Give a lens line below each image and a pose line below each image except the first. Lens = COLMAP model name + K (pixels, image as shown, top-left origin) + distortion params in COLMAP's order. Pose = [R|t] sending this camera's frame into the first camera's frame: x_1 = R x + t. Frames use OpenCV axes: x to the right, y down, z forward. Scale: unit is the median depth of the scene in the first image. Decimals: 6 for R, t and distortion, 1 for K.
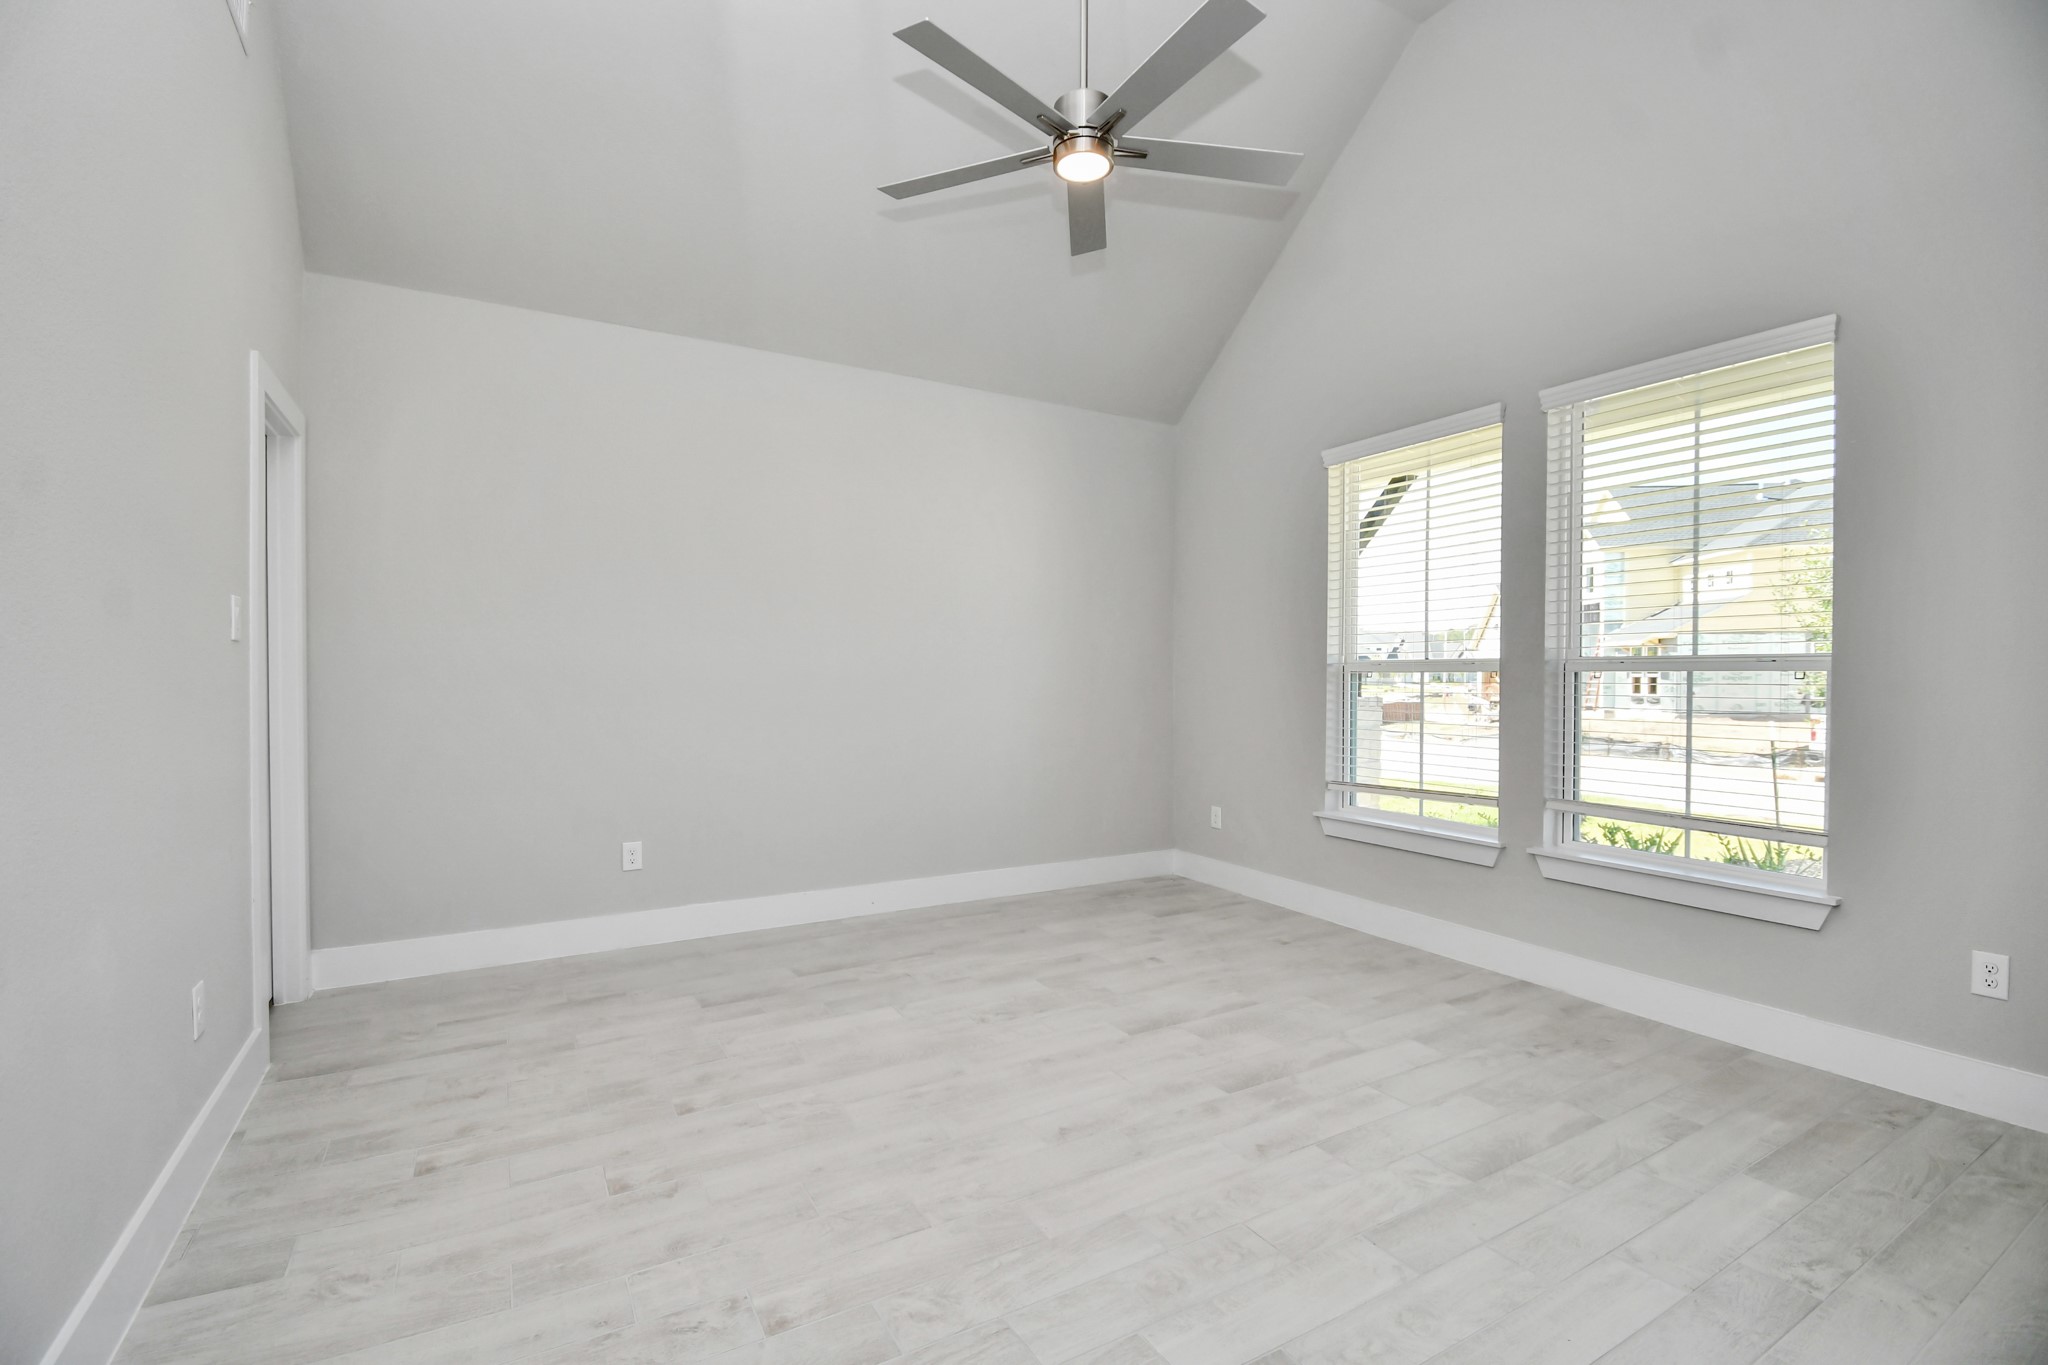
lens RADIAL K [[897.9, 0, 1015.1], [0, 897.9, 689.0], [0, 0, 1]] dist [0.022083, -0.026224]
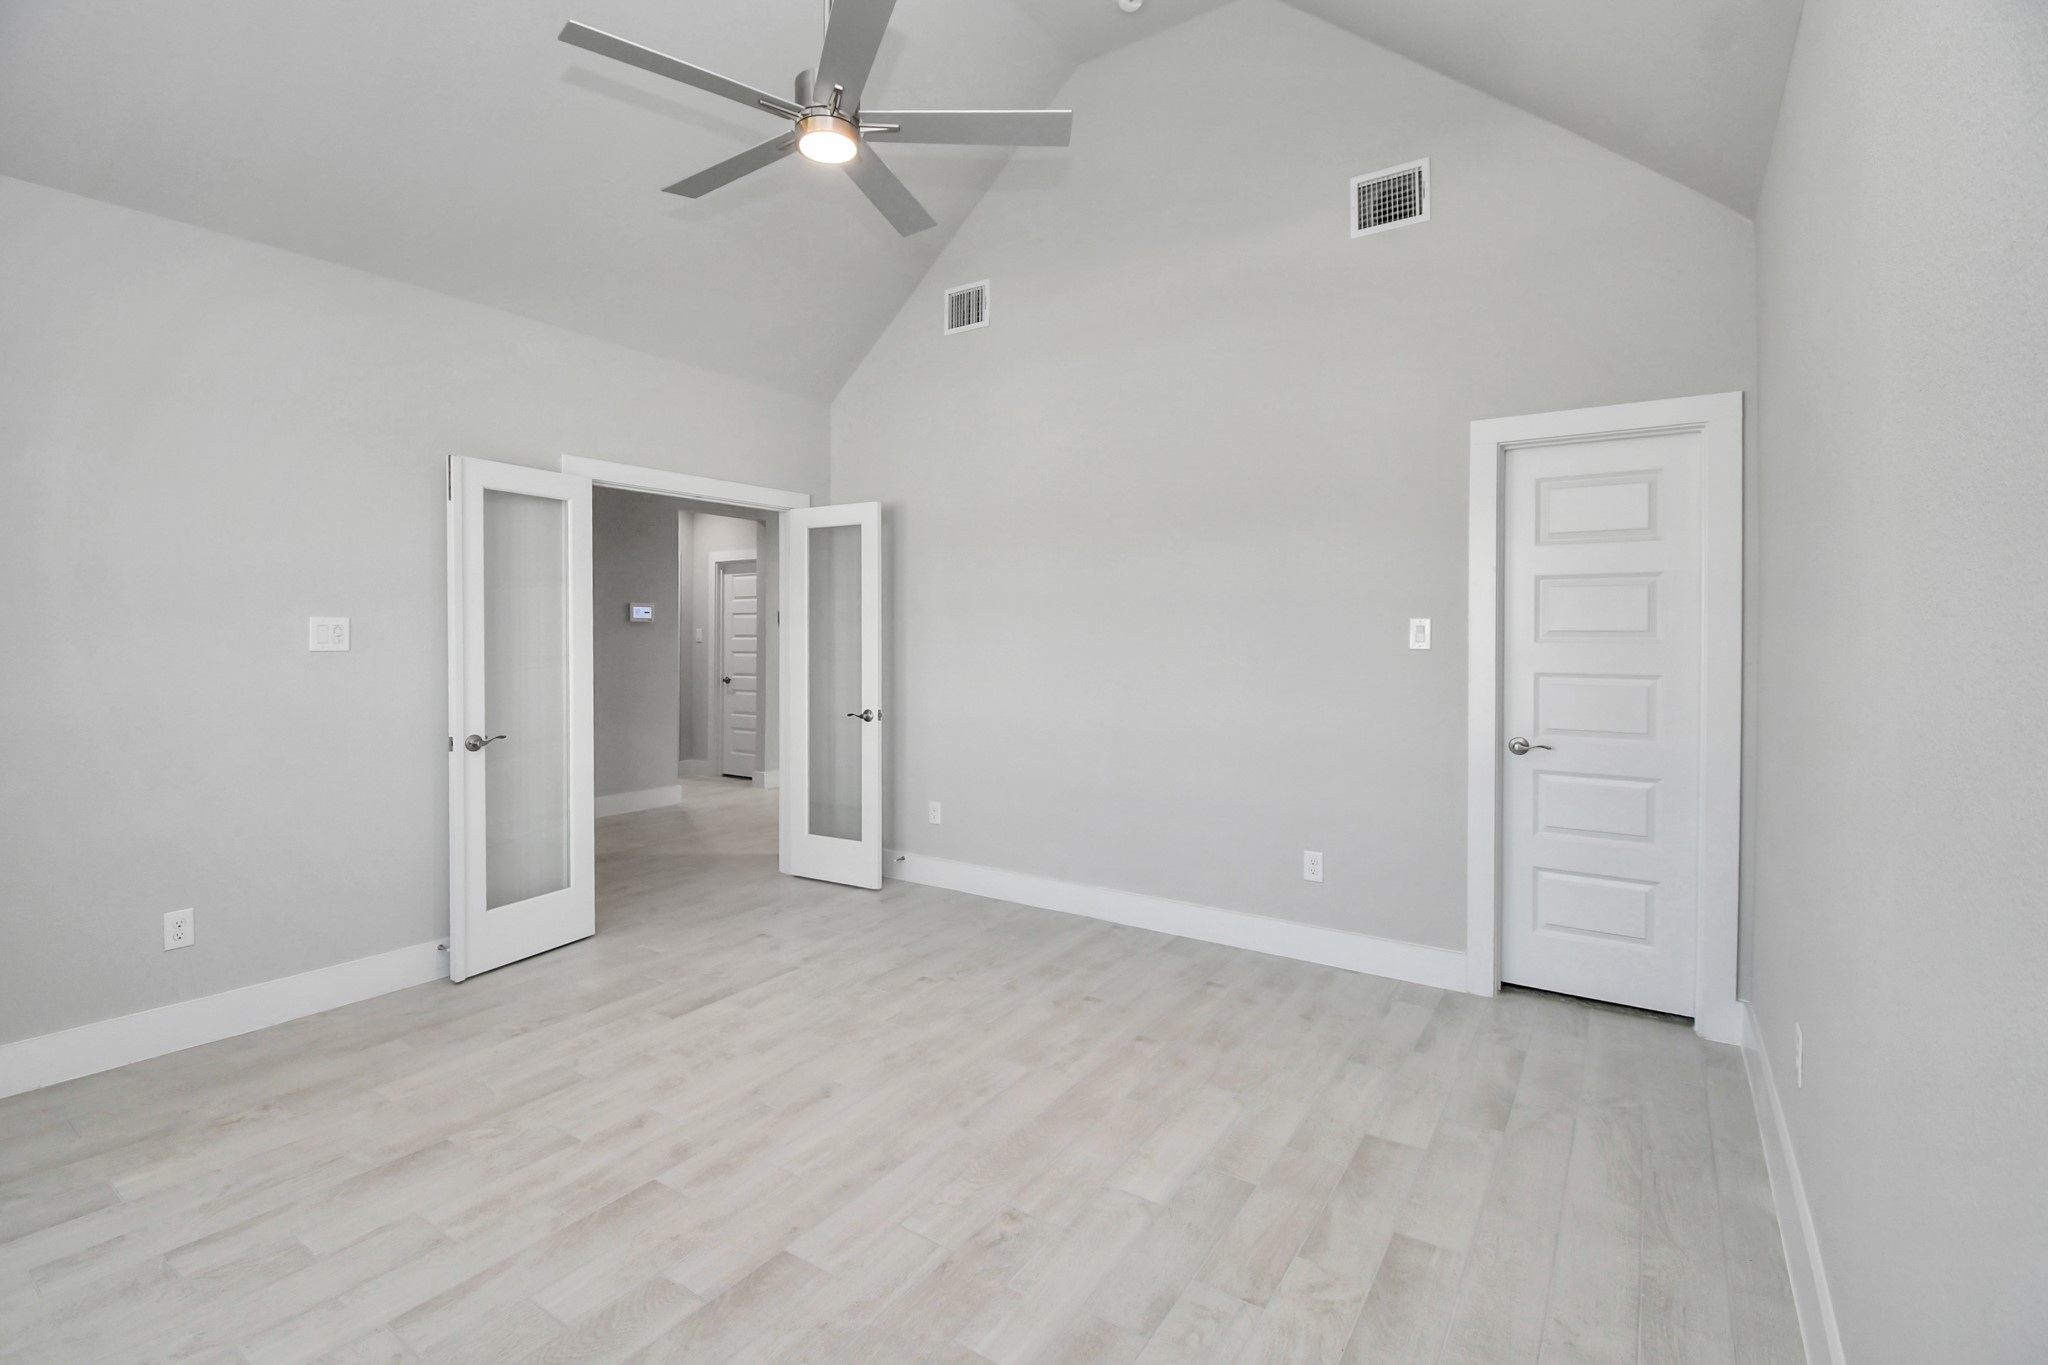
lens RADIAL K [[910.5, 0, 1012.9], [0, 910.5, 641.7], [0, 0, 1]] dist [0.025096, -0.027090]
pose [[-0.898201, -0.003891, -0.439567, 0.311464], [-0.013299, 0.999744, 0.018326, -0.080422], [0.439383, 0.022306, -0.898023, 1.899197]]
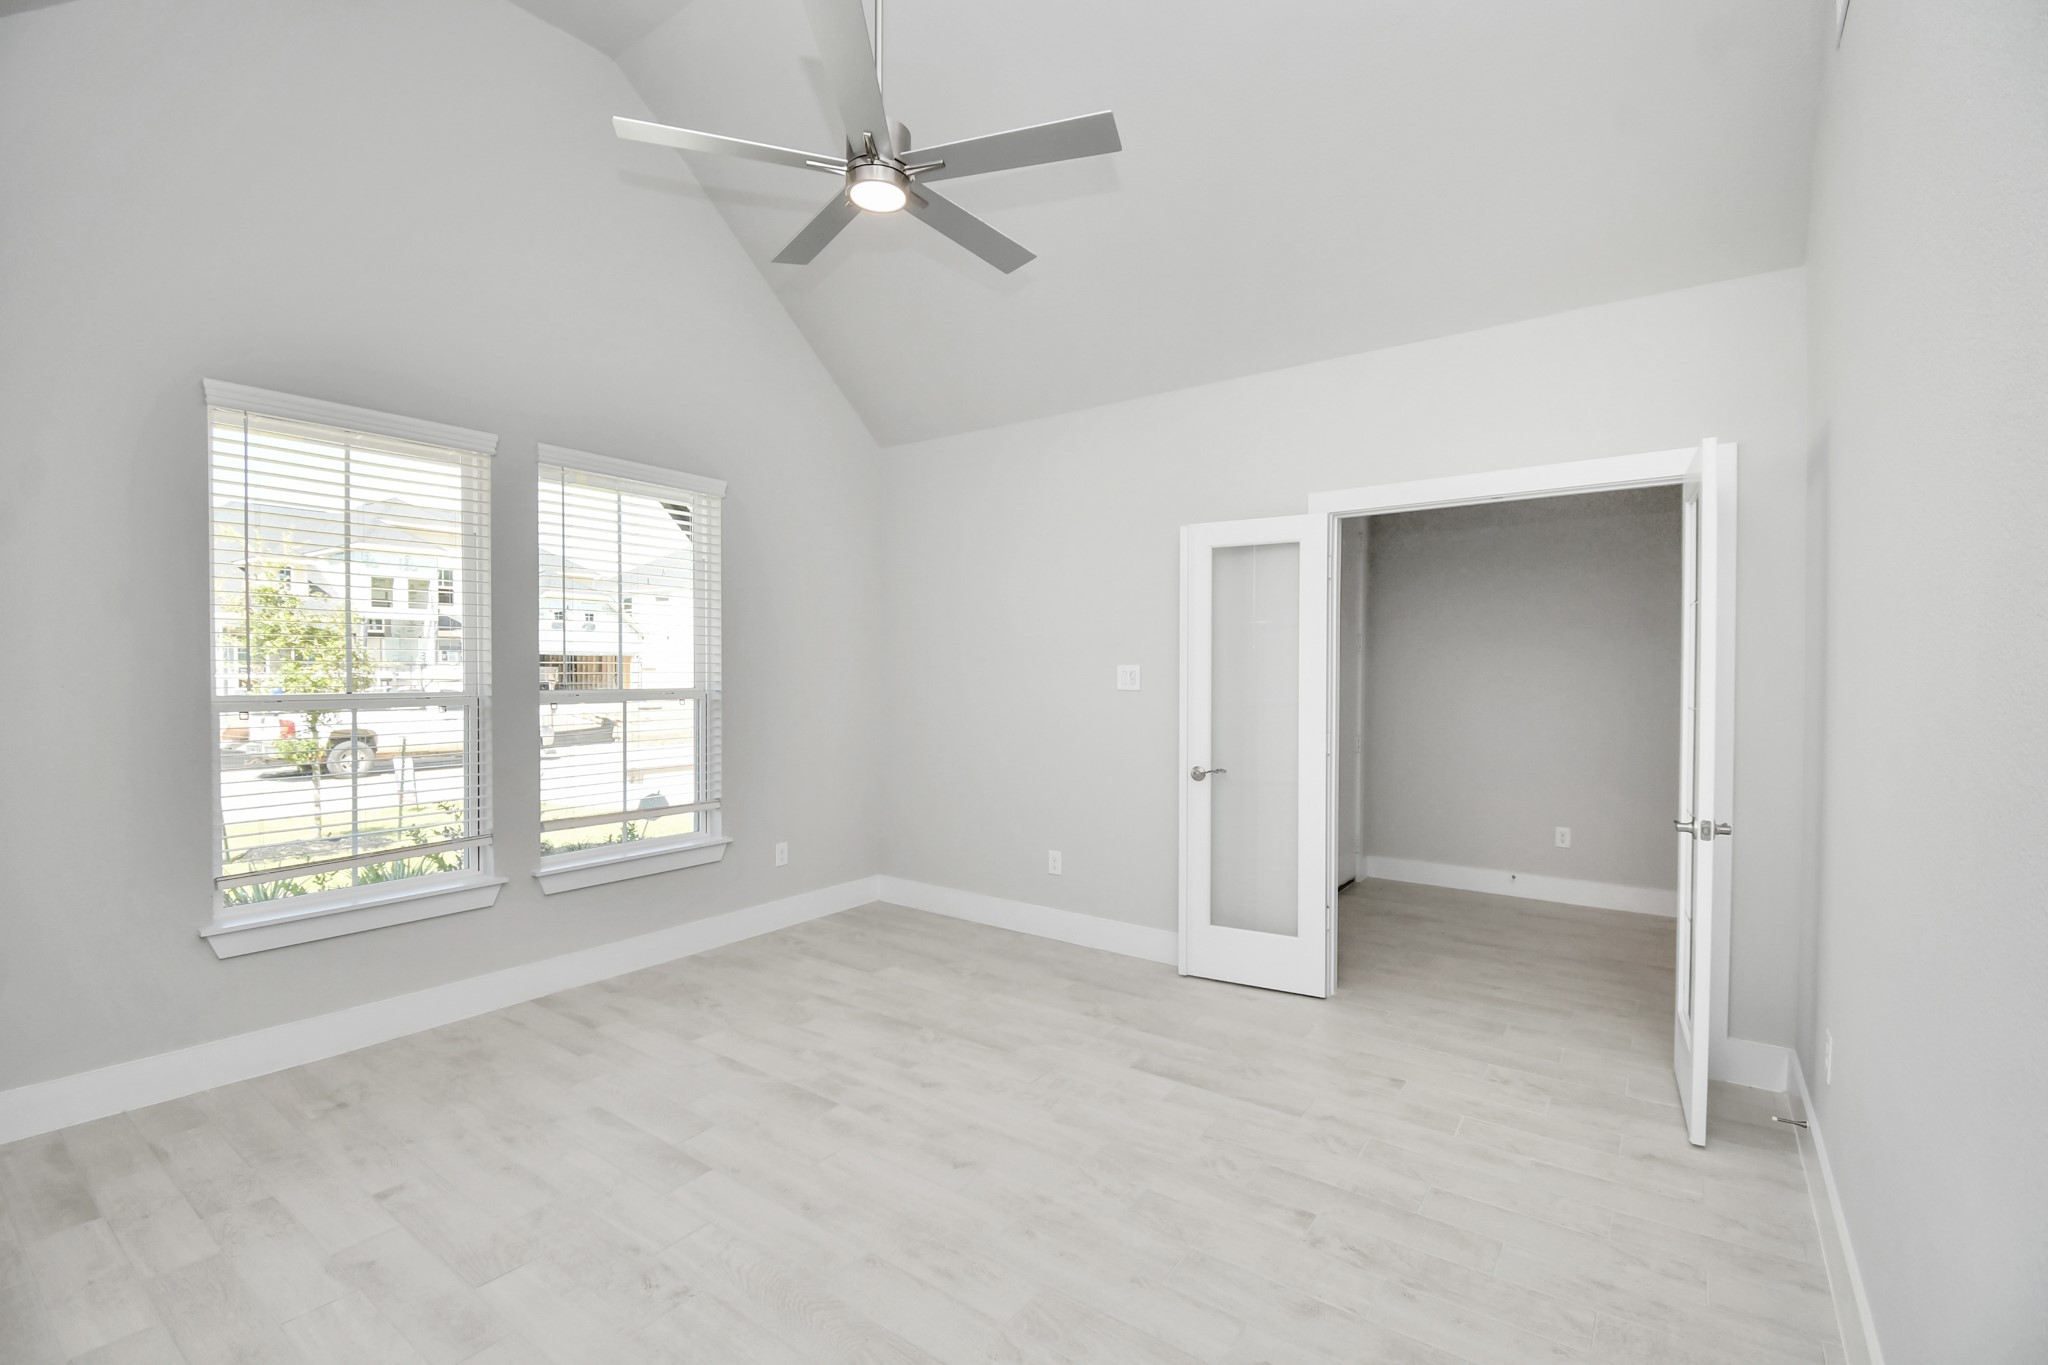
lens RADIAL K [[897.9, 0, 1015.1], [0, 897.9, 689.0], [0, 0, 1]] dist [0.022083, -0.026224]
pose [[-0.408610, -0.024159, 0.912389, -0.832366], [0.009818, 0.999475, 0.030862, -0.087880], [-0.912656, 0.021568, -0.408158, 1.230293]]
